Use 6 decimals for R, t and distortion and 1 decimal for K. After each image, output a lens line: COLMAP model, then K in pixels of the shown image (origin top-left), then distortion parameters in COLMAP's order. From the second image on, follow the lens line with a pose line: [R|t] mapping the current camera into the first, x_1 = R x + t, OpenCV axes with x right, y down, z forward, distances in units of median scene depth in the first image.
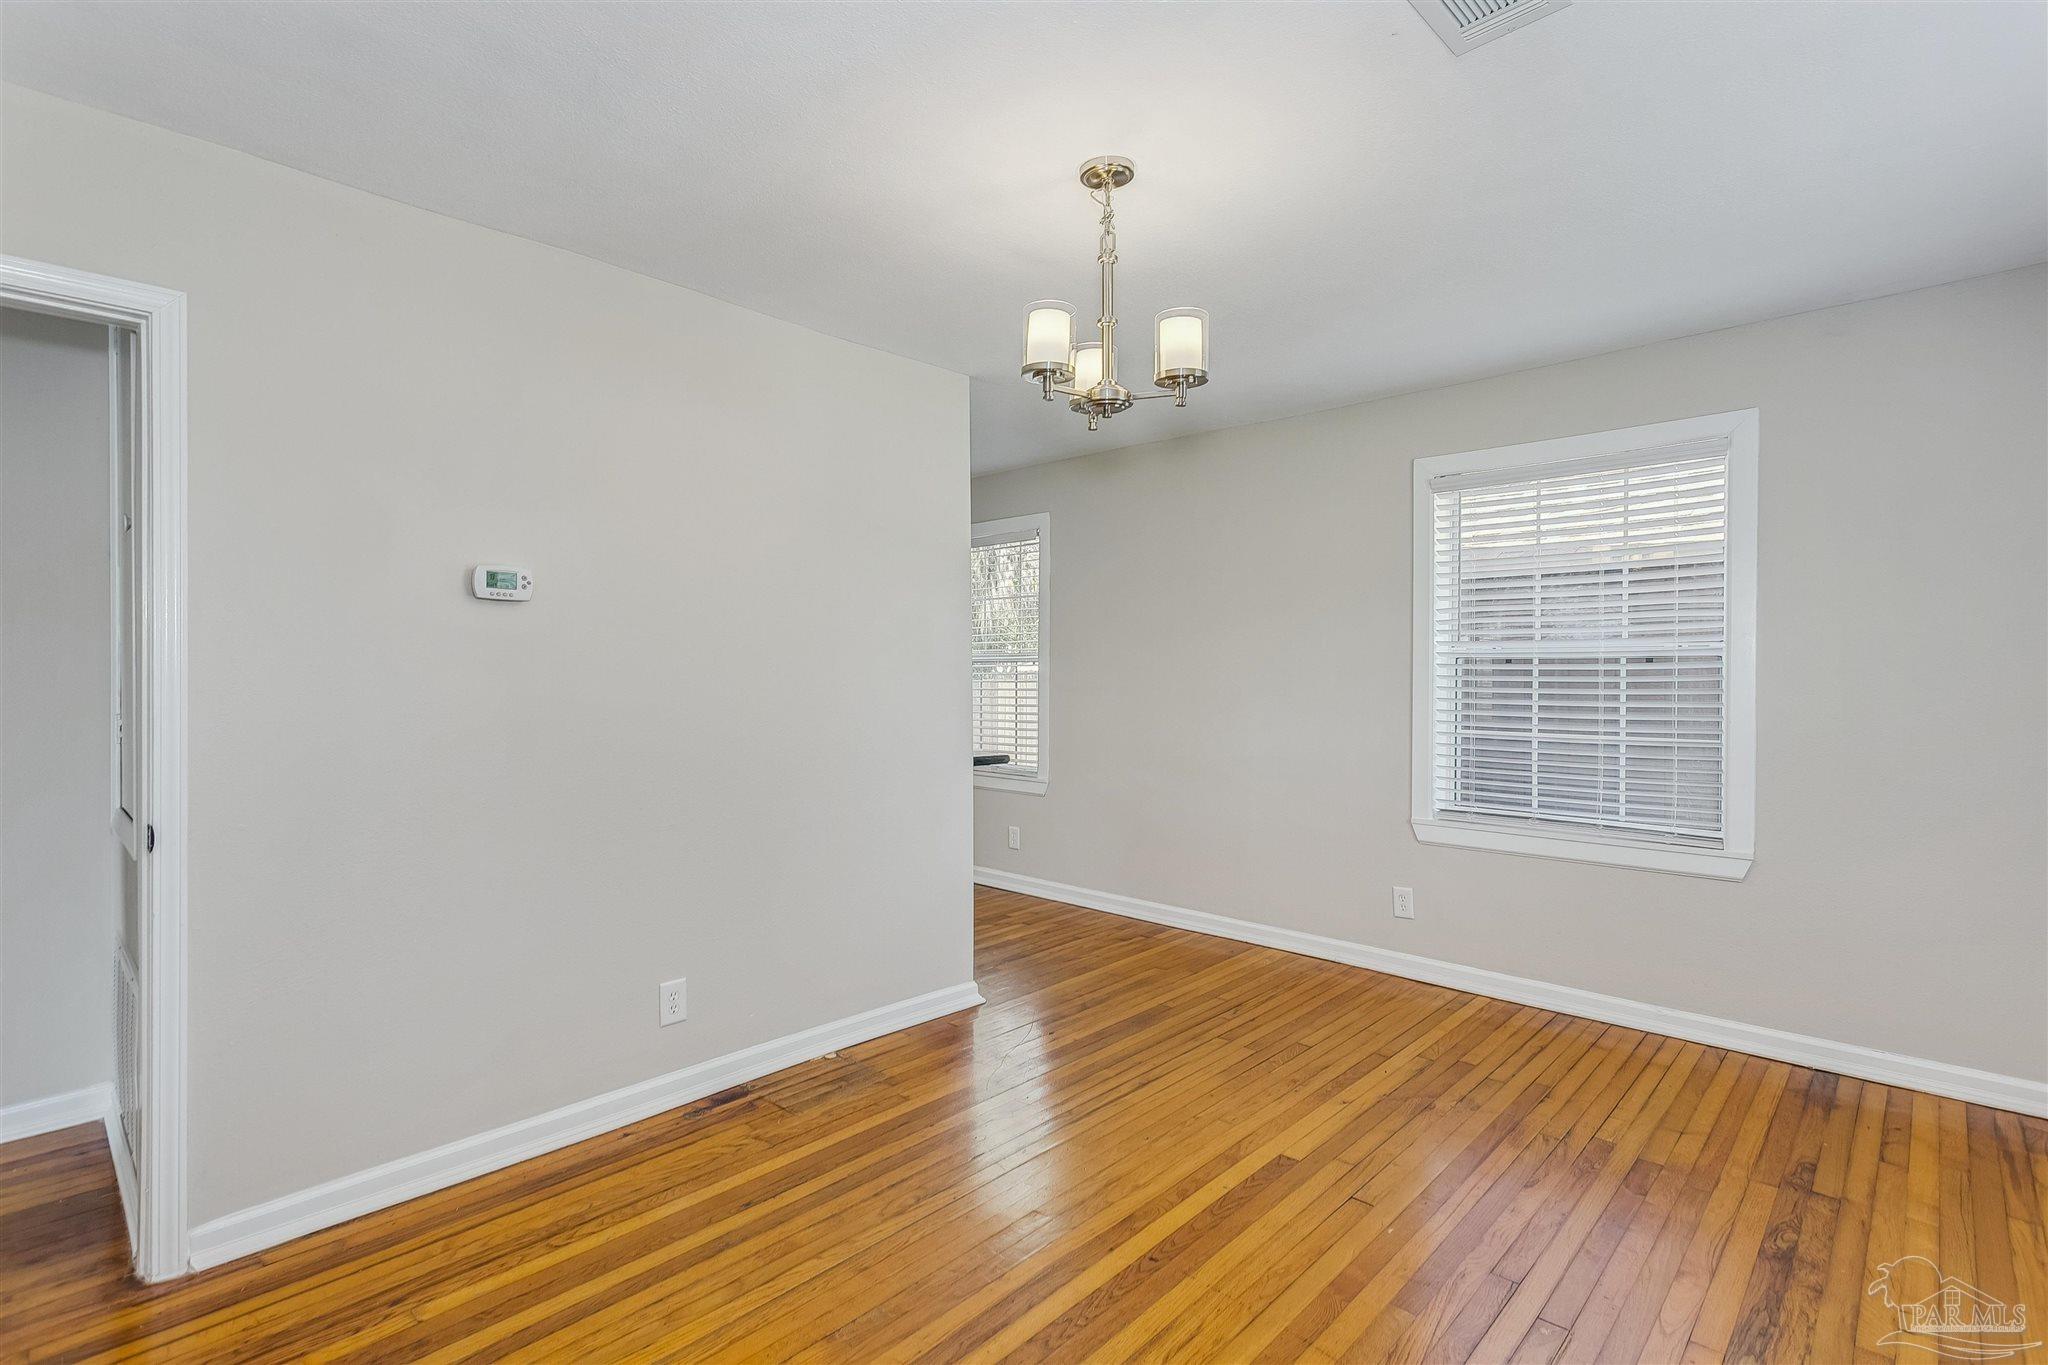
lens RADIAL K [[962.4, 0, 1024.0], [0, 962.4, 682.5], [0, 0, 1]] dist [0.002780, 0.000160]
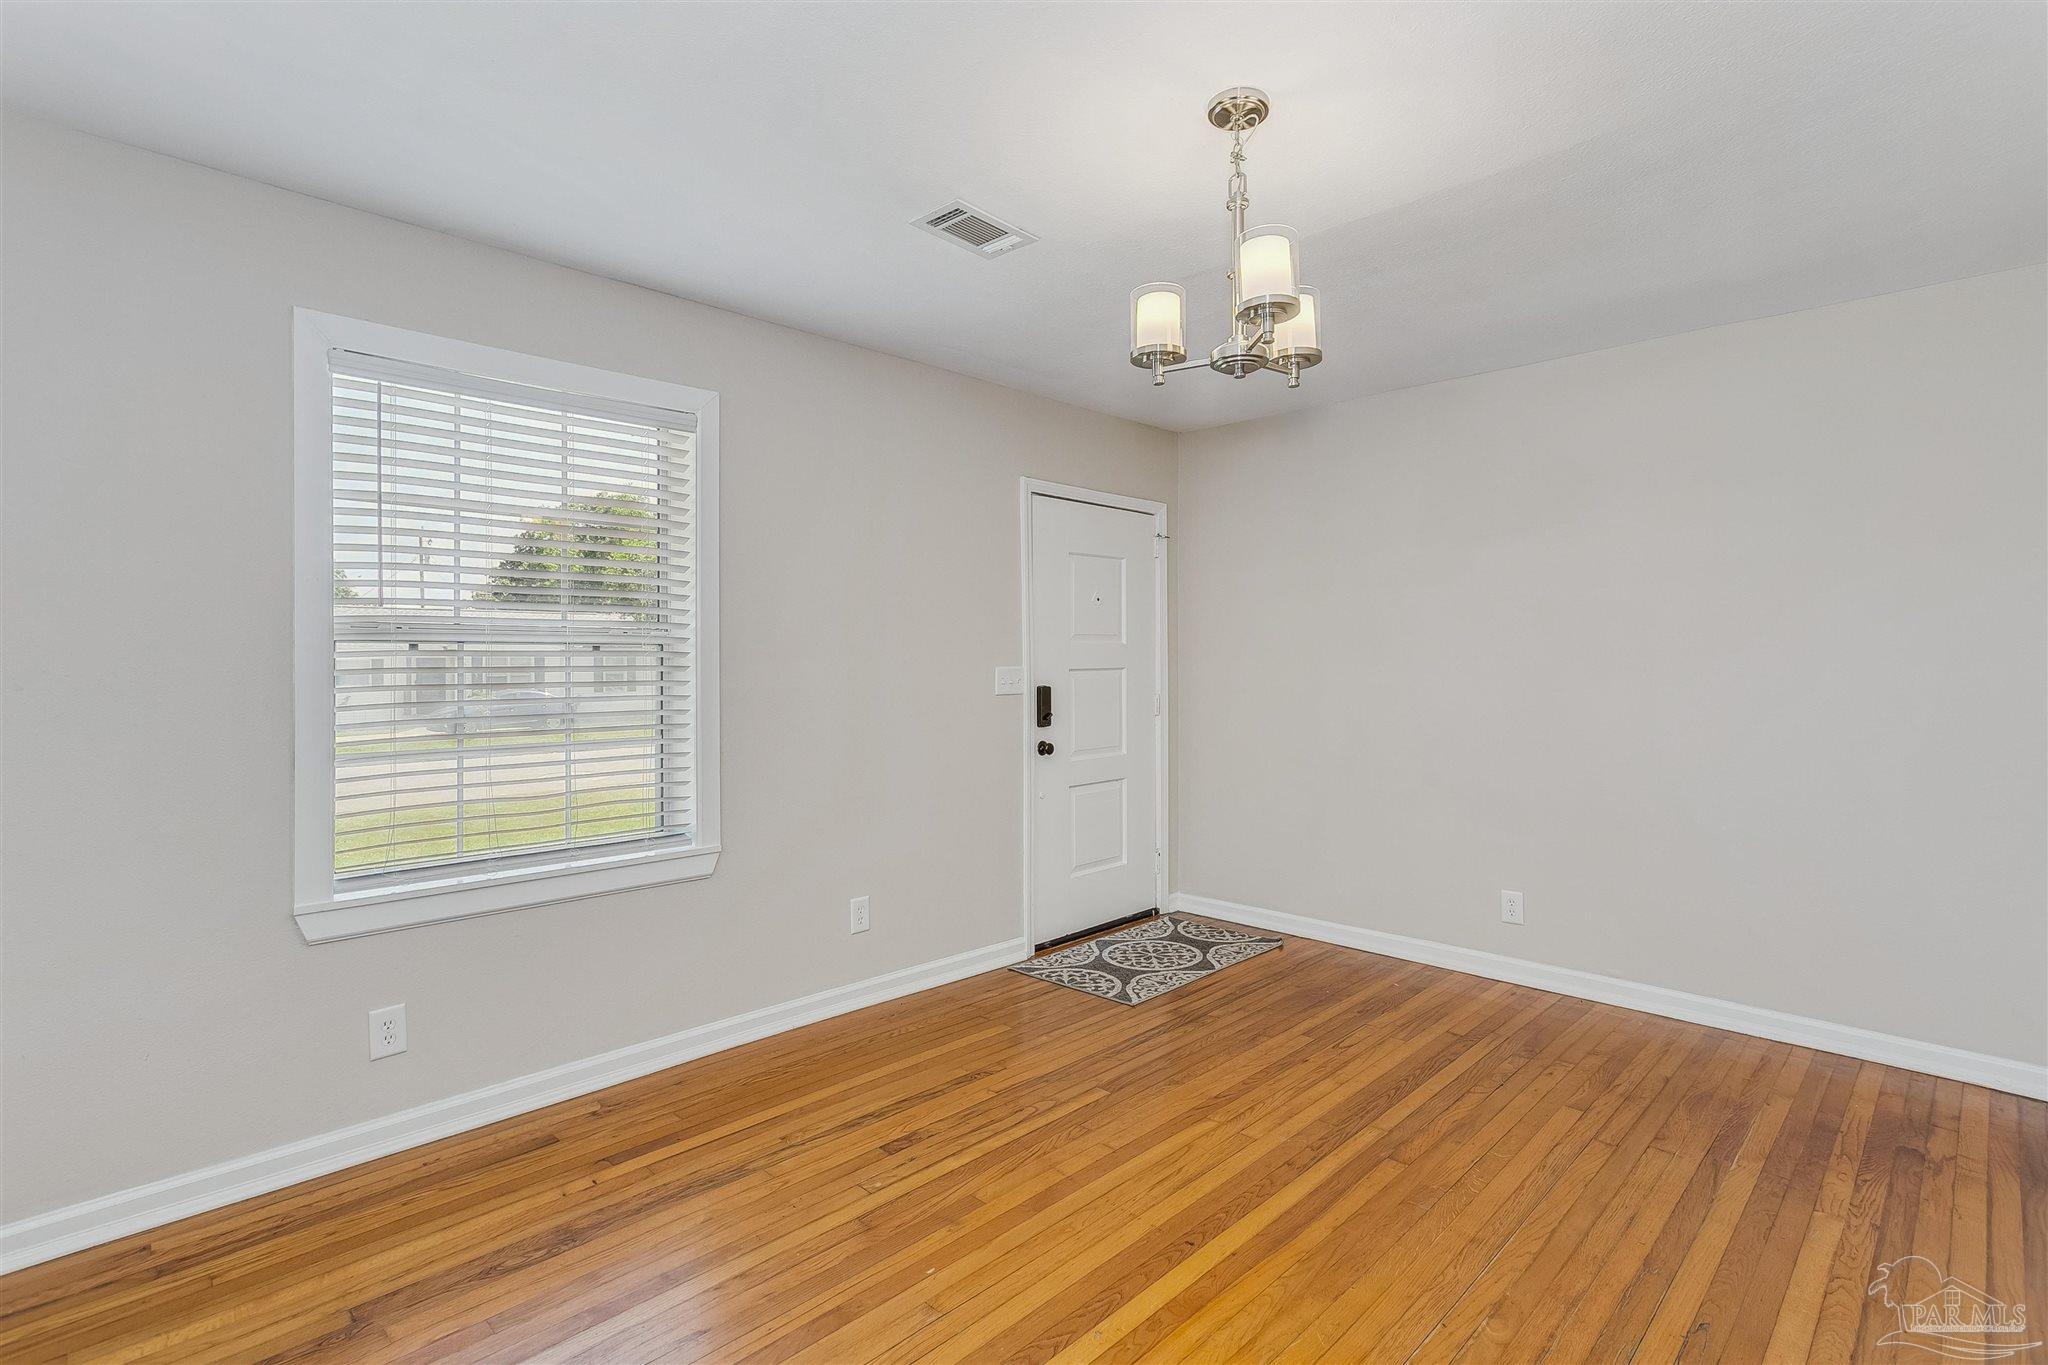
lens RADIAL K [[960.2, 0, 1002.7], [0, 960.2, 661.6], [0, 0, 1]] dist [0.001554, 0.000208]
pose [[-0.999018, 0.004693, 0.044066, 0.199472], [0.004877, 0.999980, 0.004065, -0.011787], [-0.044046, 0.004276, -0.999020, 1.416243]]
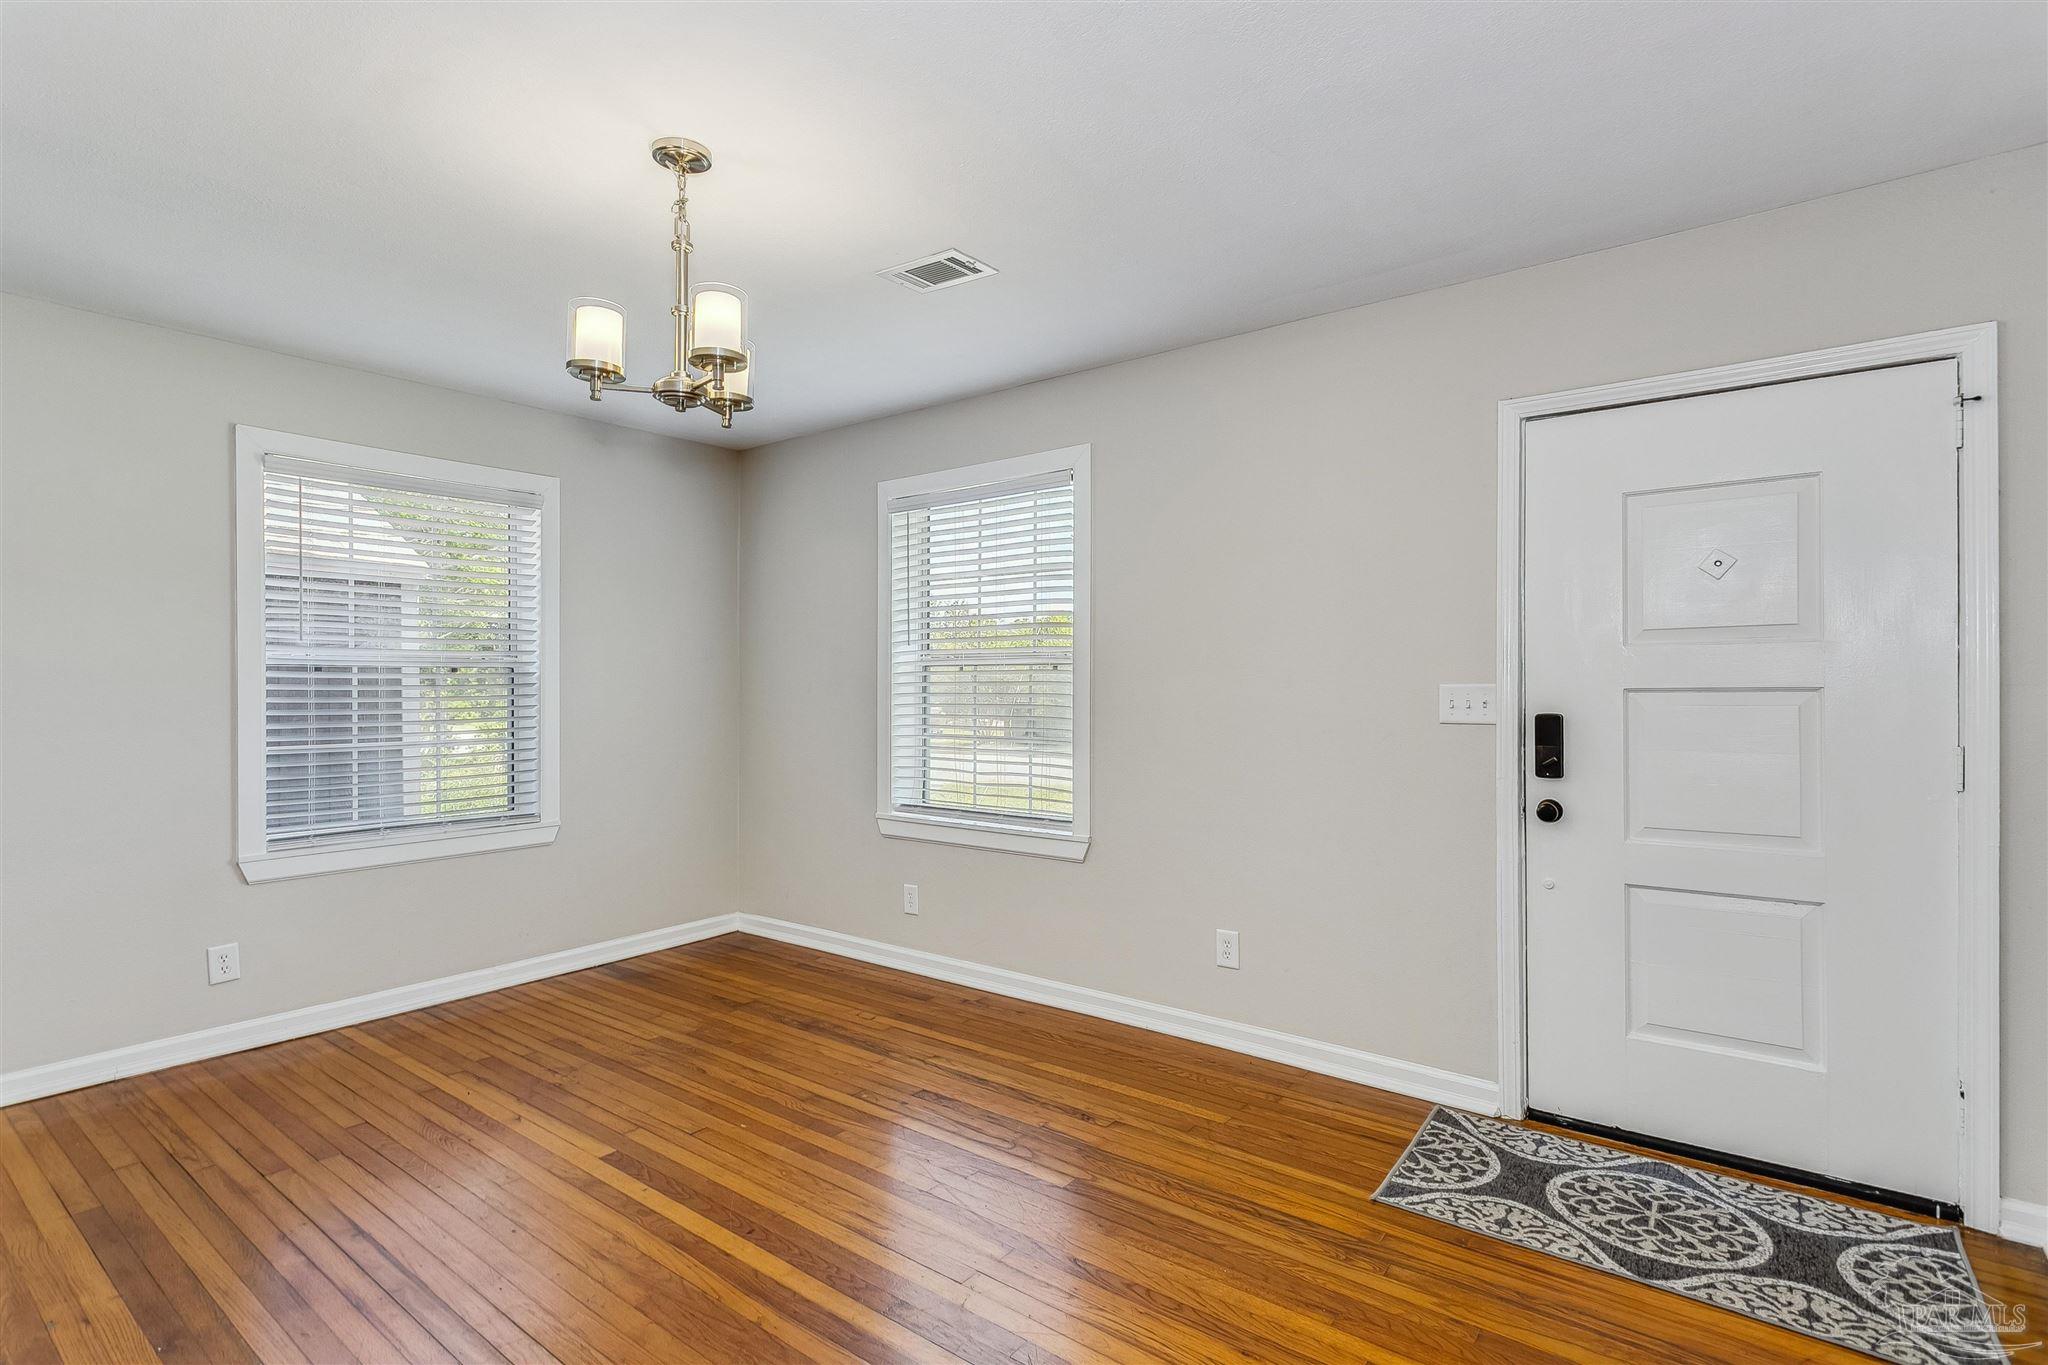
lens RADIAL K [[977.4, 0, 1024.0], [0, 977.4, 682.5], [0, 0, 1]] dist [-0.001200, -0.000731]
pose [[-0.109432, -0.000941, 0.993994, -0.686893], [0.009406, 0.999954, 0.001982, -0.006103], [-0.993950, 0.009567, -0.109418, 0.570255]]
